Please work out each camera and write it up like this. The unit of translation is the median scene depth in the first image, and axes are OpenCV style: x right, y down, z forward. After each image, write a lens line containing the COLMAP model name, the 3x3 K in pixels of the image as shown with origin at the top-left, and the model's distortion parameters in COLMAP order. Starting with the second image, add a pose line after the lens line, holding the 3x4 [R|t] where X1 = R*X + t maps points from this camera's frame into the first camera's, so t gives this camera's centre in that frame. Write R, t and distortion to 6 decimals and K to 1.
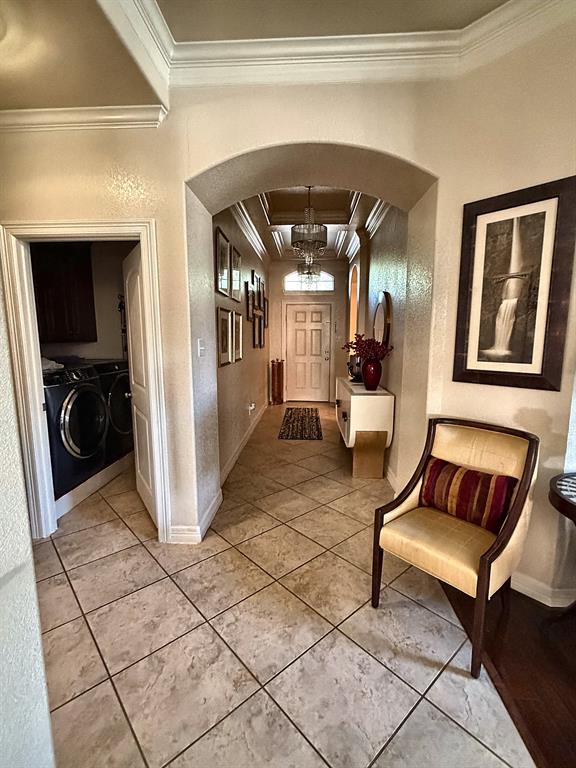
lens RADIAL K [[360.4, 0, 288.0], [0, 360.4, 384.0], [0, 0, 1]] dist [-0.002066, -0.000158]
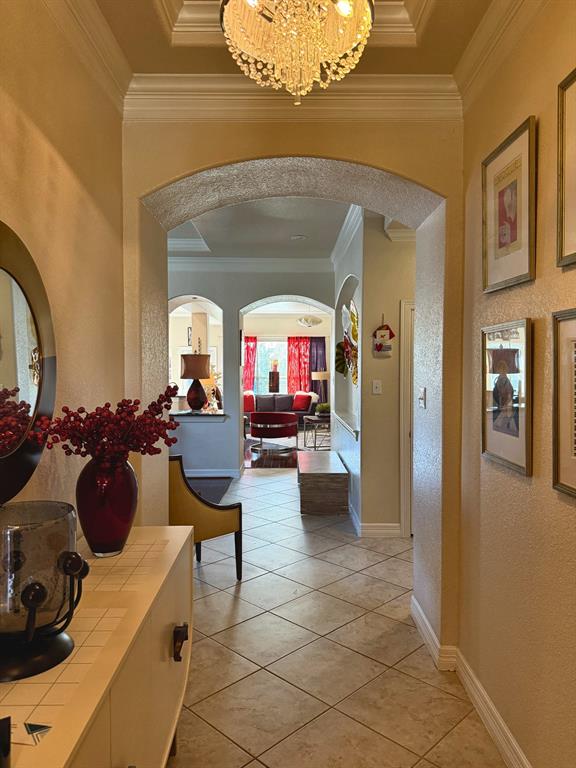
lens RADIAL K [[308.9, 0, 288.0], [0, 308.9, 384.0], [0, 0, 1]] dist [0.009780, 0.000004]
pose [[-0.998517, -0.001667, -0.054411, 0.056095], [-0.010720, 0.985981, 0.166514, -0.134691], [0.053371, 0.166851, -0.984537, 0.912418]]
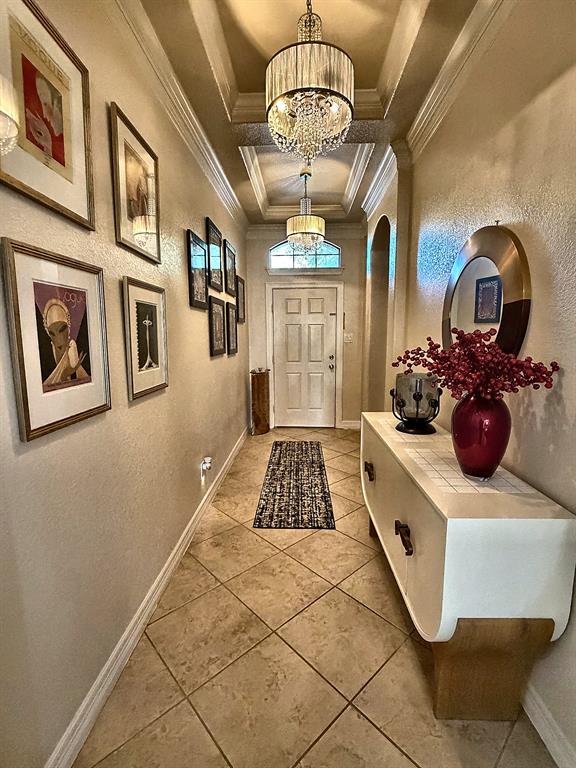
lens RADIAL K [[360.4, 0, 288.0], [0, 360.4, 384.0], [0, 0, 1]] dist [-0.002066, -0.000158]
pose [[0.999791, -0.010725, 0.017406, 0.016456], [0.010662, 0.999936, 0.003713, -0.057936], [-0.017445, -0.003526, 0.999842, 0.434330]]
